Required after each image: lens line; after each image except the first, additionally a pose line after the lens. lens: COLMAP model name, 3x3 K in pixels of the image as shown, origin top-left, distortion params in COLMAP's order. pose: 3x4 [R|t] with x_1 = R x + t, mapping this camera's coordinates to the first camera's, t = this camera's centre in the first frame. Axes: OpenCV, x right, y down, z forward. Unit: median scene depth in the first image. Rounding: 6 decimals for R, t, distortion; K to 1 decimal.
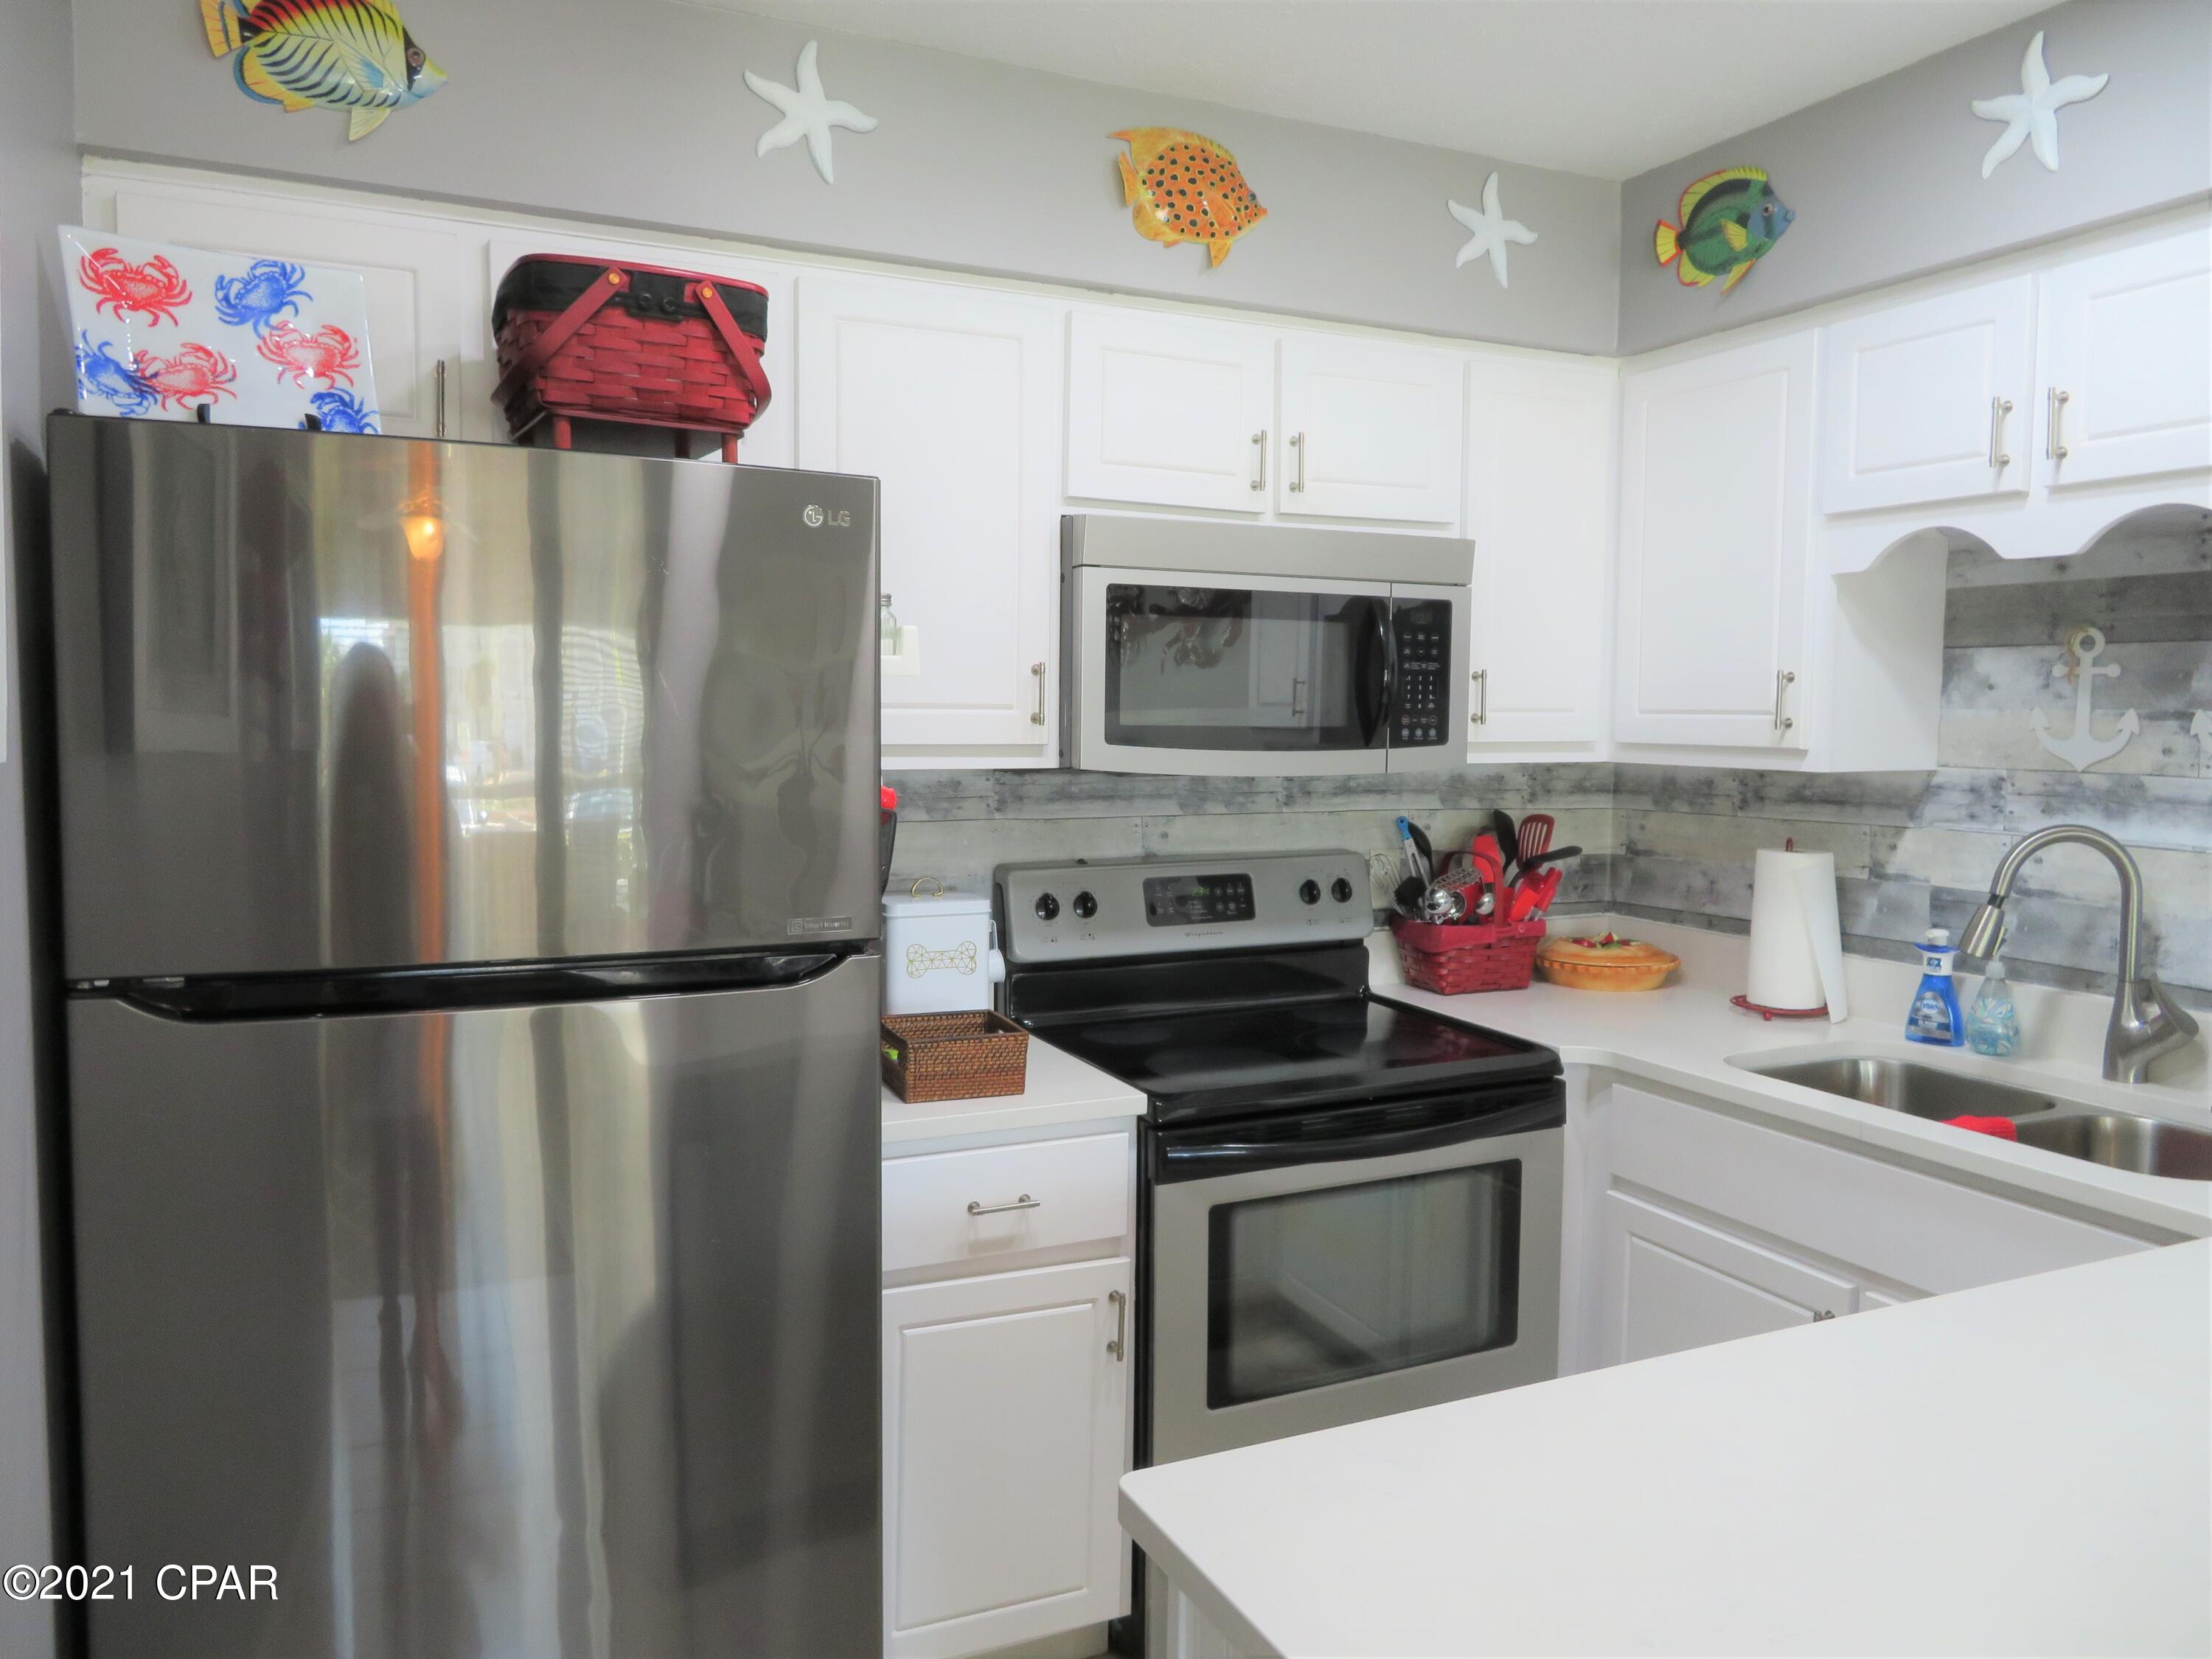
lens RADIAL K [[1587.8, 0, 1106.7], [0, 1587.8, 823.9], [0, 0, 1]] dist [0.005039, 0.001816]
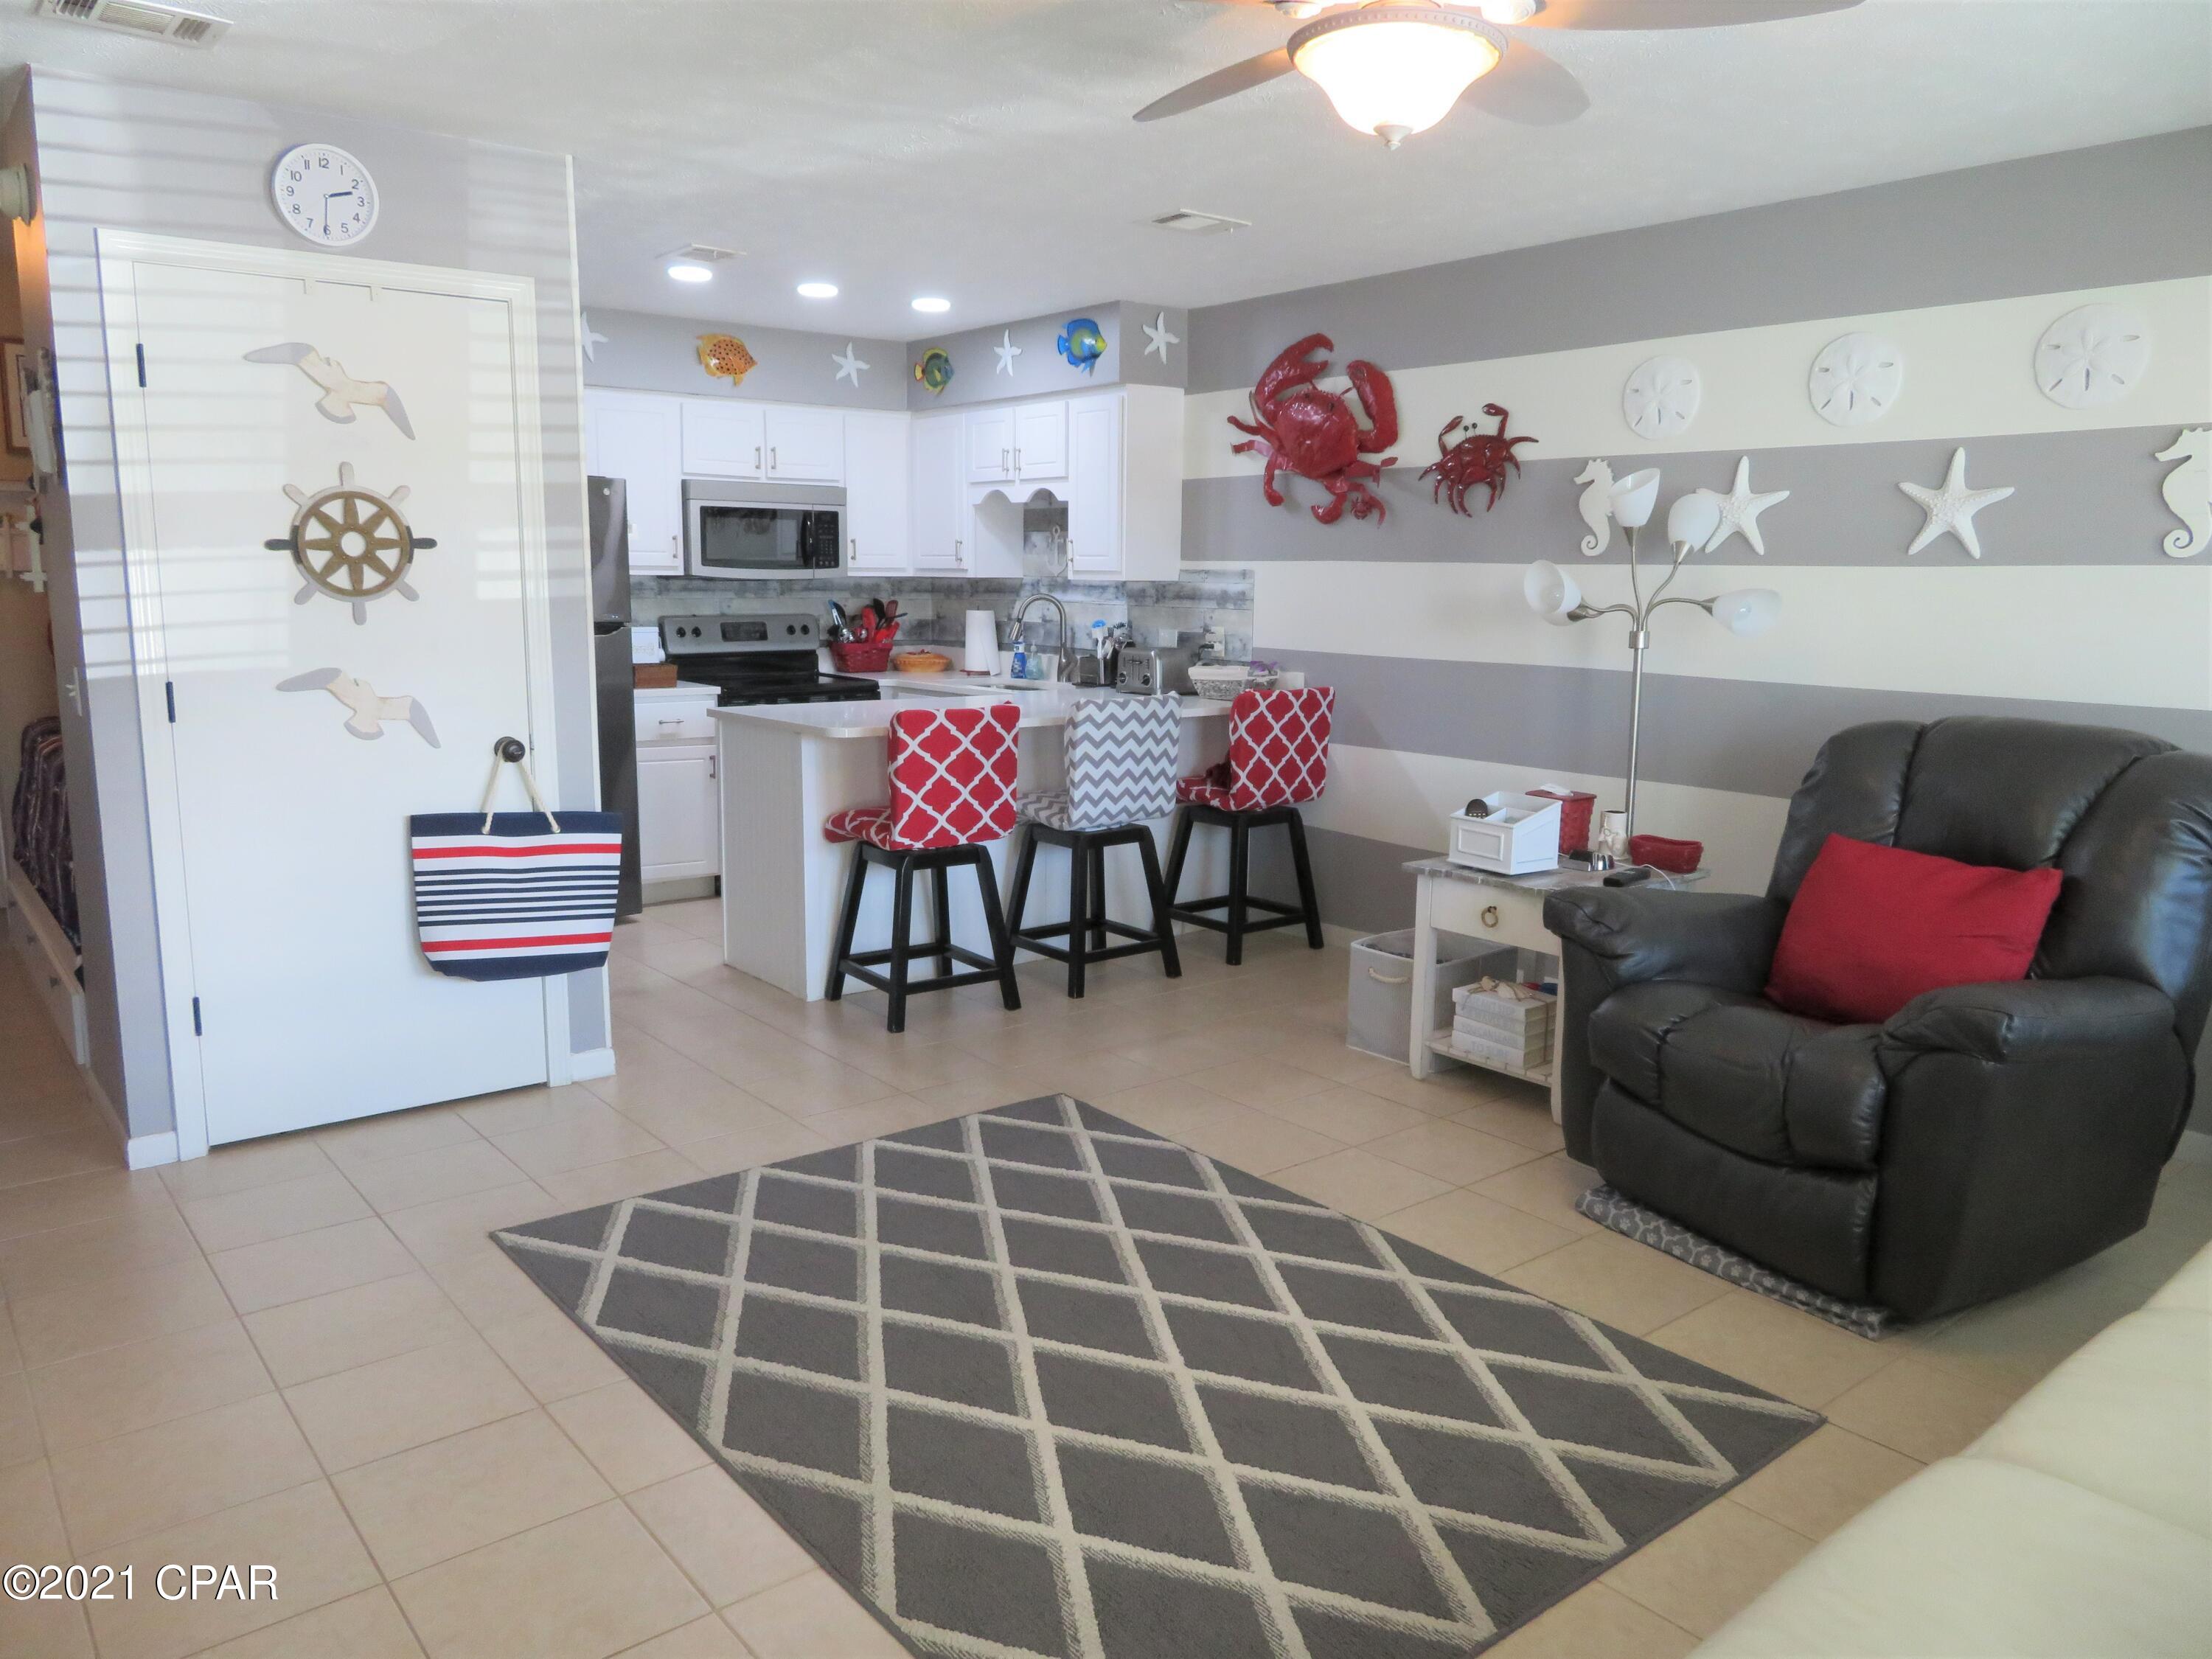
lens RADIAL K [[1587.8, 0, 1101.7], [0, 1587.8, 829.0], [0, 0, 1]] dist [0.005039, 0.001816]
pose [[0.972371, -0.035083, 0.230791, 0.019236], [0.014516, 0.995816, 0.090217, 0.145547], [-0.232991, -0.084374, 0.968812, -1.630240]]
